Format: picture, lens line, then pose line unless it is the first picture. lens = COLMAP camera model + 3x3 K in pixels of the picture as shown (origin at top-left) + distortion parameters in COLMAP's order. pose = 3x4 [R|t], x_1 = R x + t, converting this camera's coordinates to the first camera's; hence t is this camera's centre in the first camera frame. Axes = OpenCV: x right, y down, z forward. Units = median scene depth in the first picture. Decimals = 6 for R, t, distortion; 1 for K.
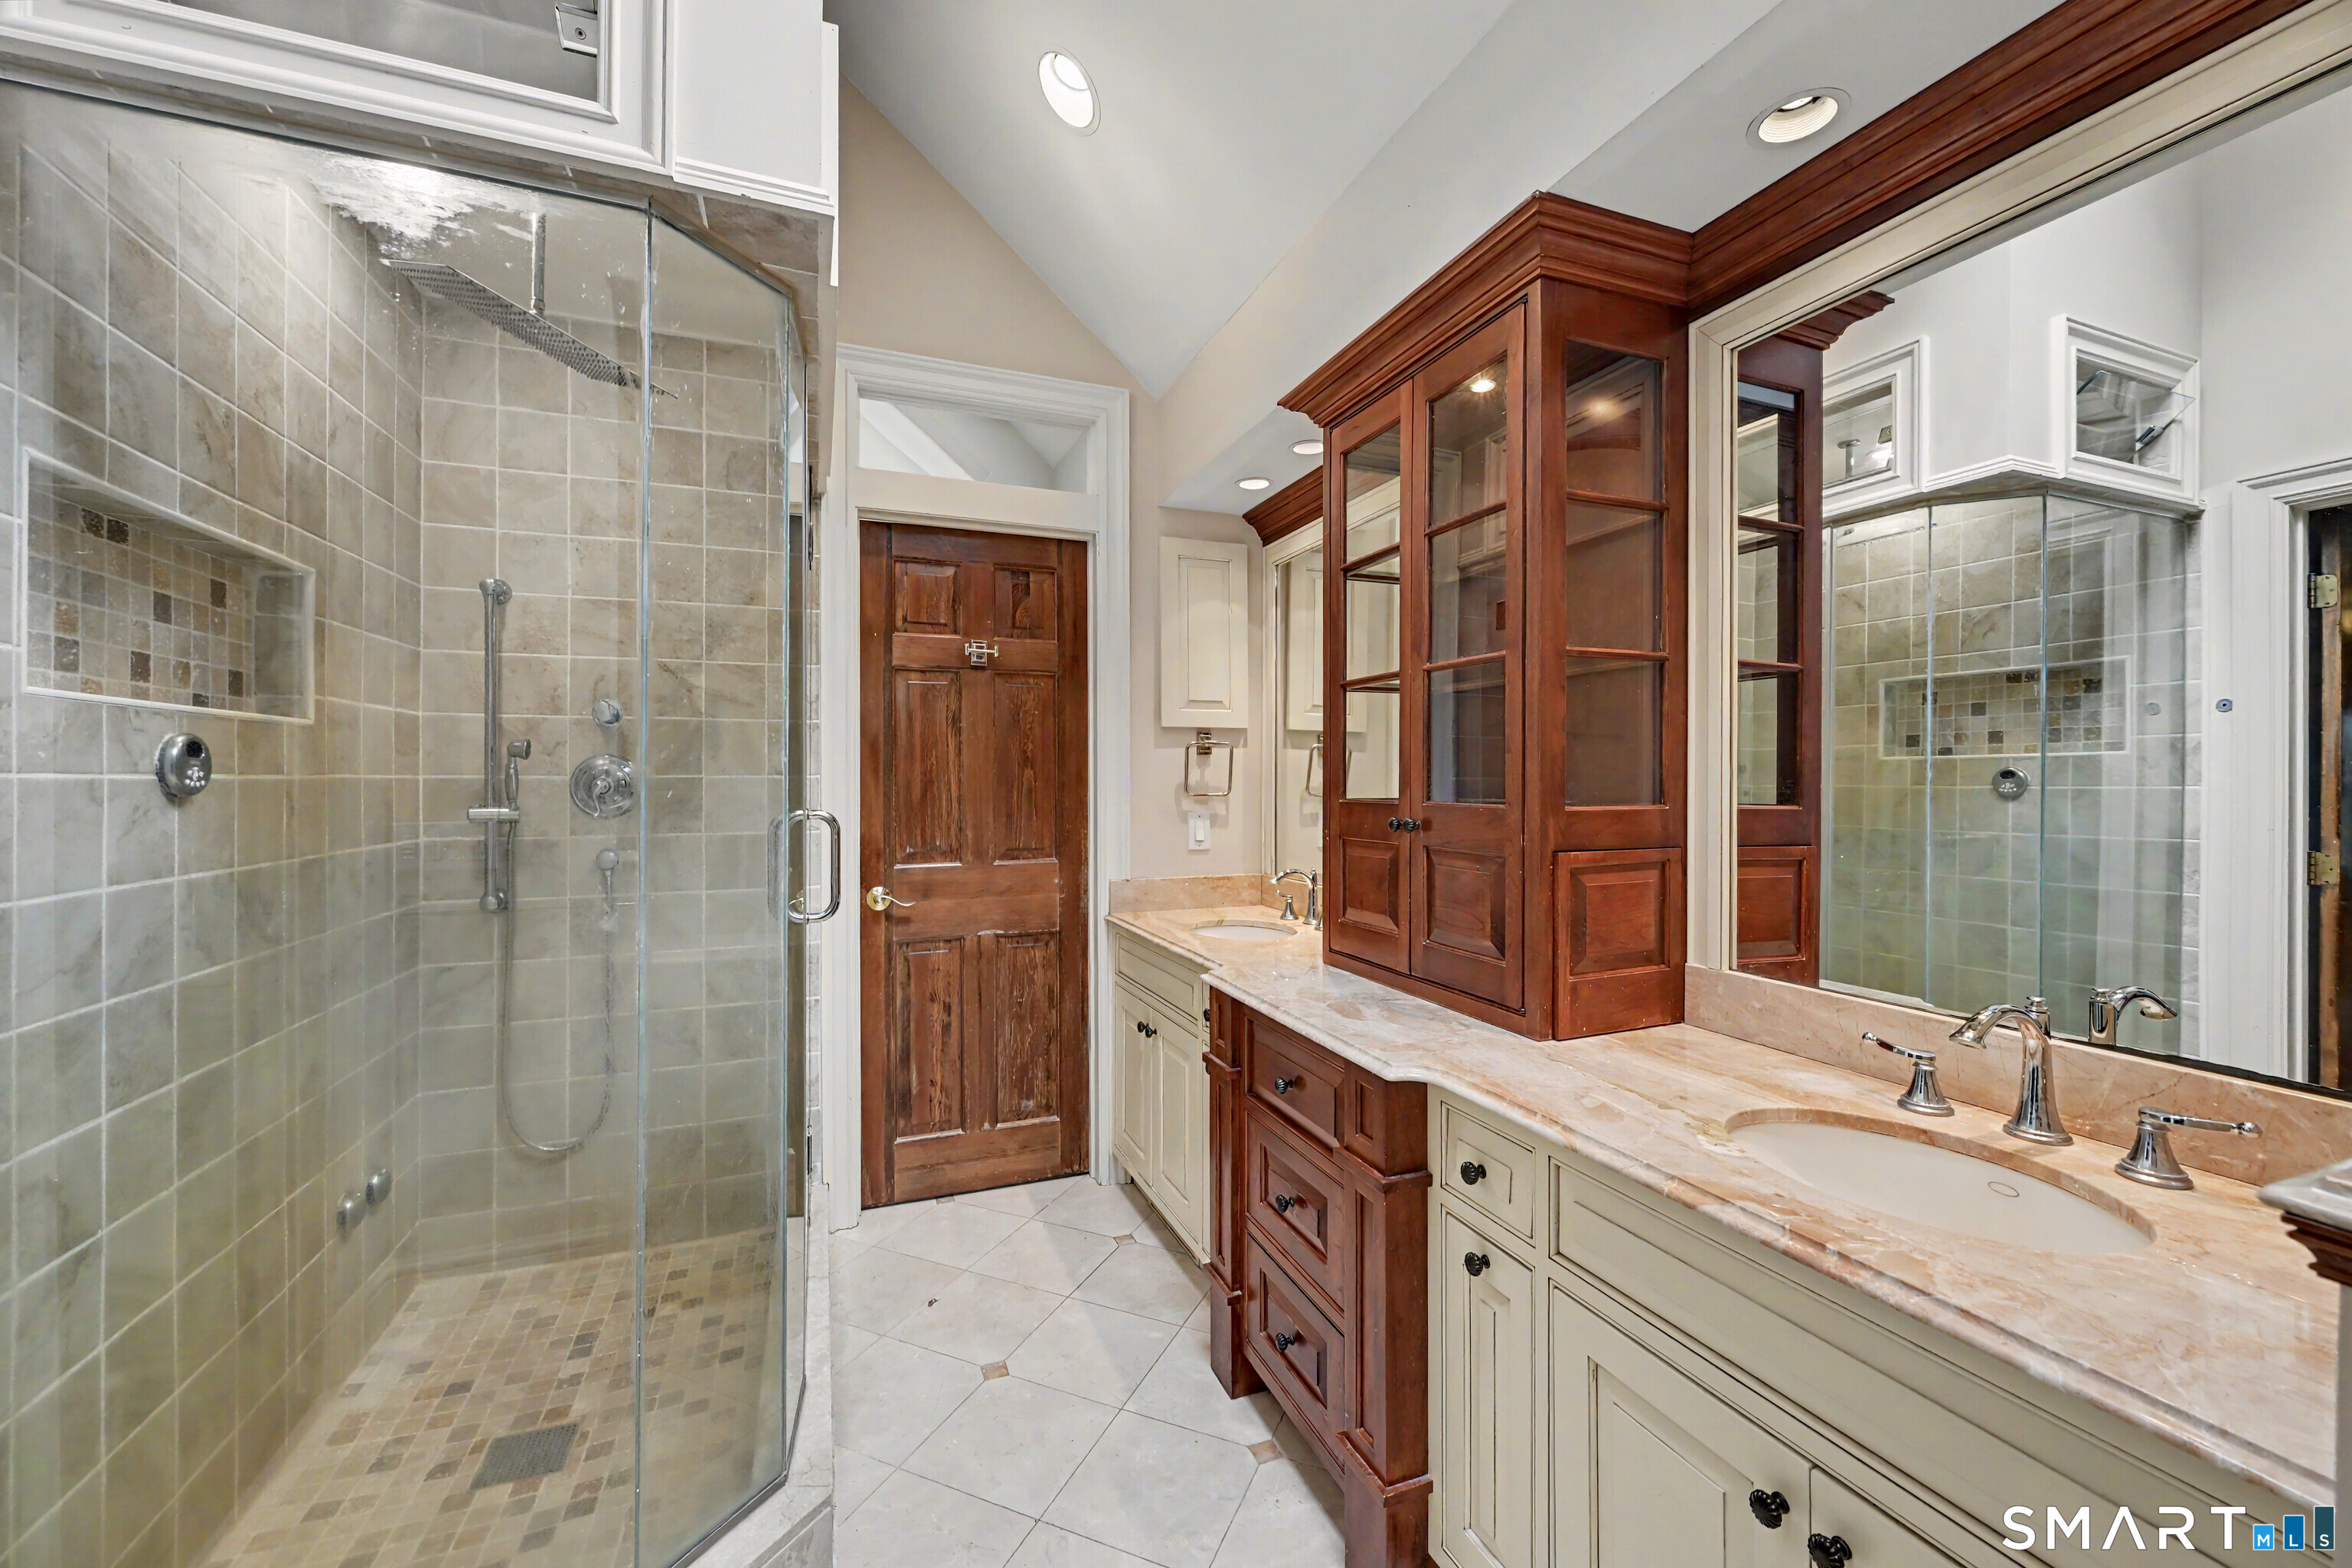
lens RADIAL K [[922.4, 0, 1177.5], [0, 922.4, 783.7], [0, 0, 1]] dist [-0.002246, -0.000106]
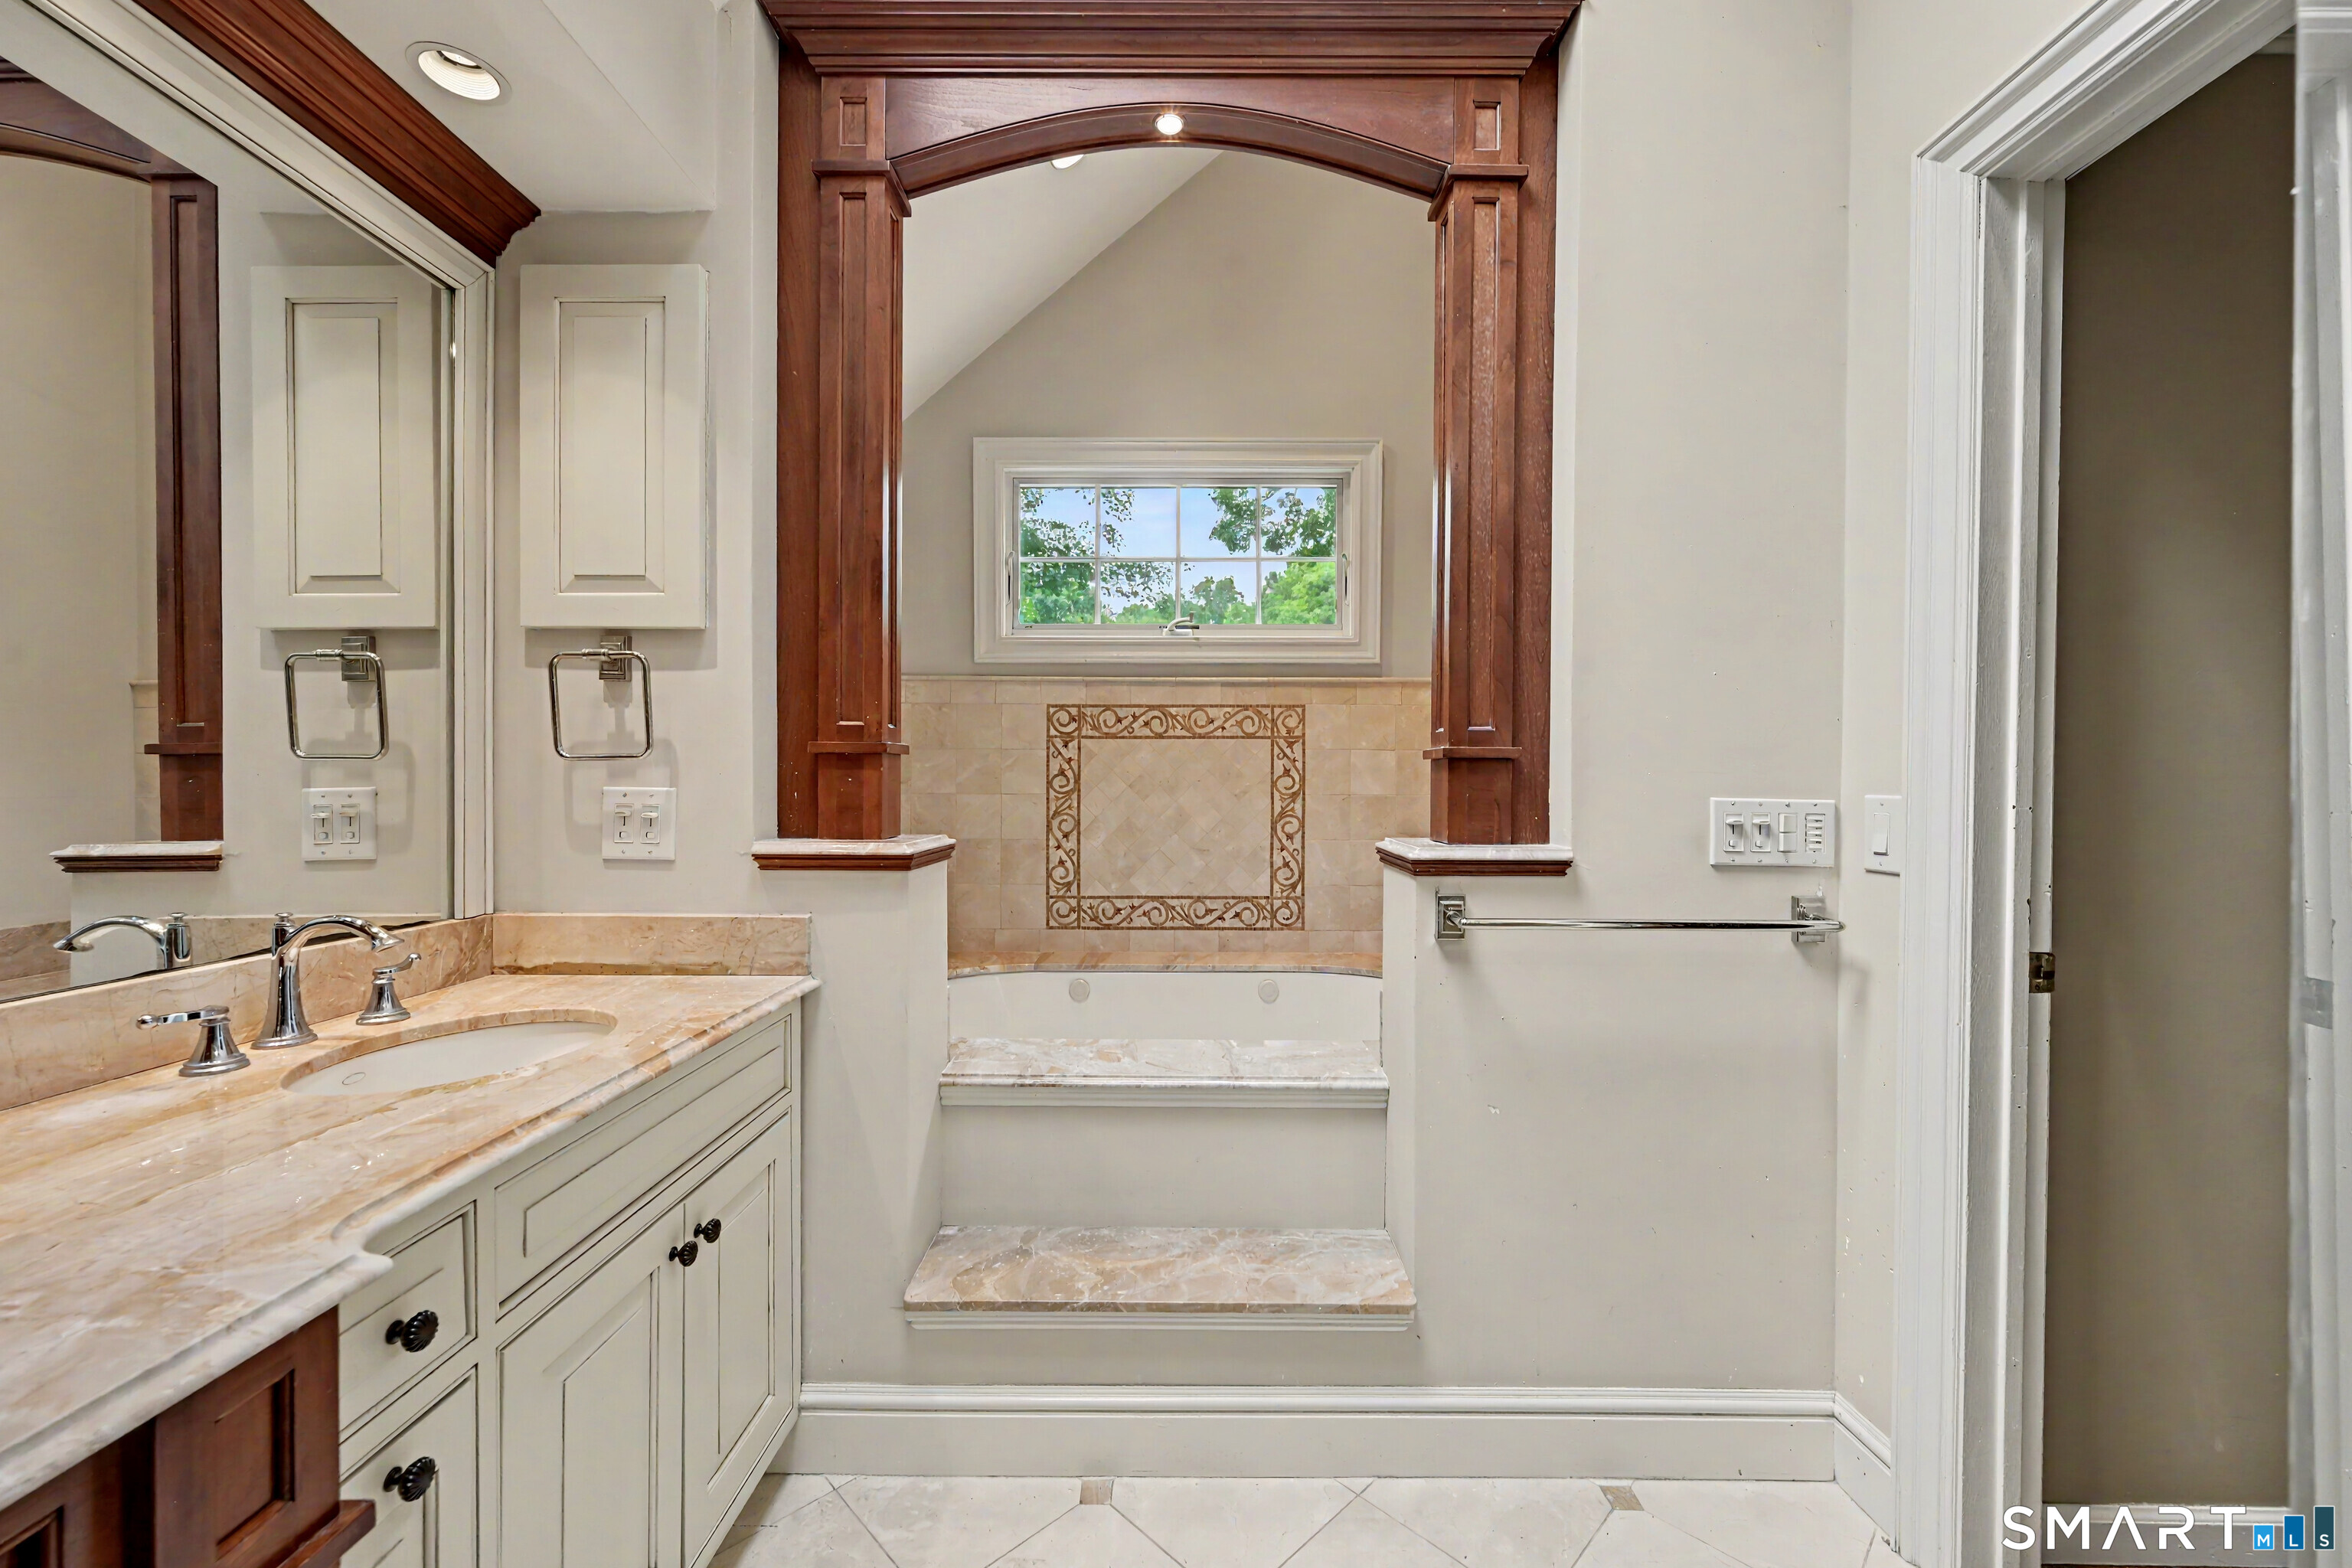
lens RADIAL K [[922.4, 0, 1174.5], [0, 922.4, 787.9], [0, 0, 1]] dist [-0.002246, -0.000106]
pose [[-0.930923, -0.004596, 0.365187, -0.390106], [-0.001911, 0.999968, 0.007715, 0.069587], [-0.365211, 0.006484, -0.930902, 1.502622]]
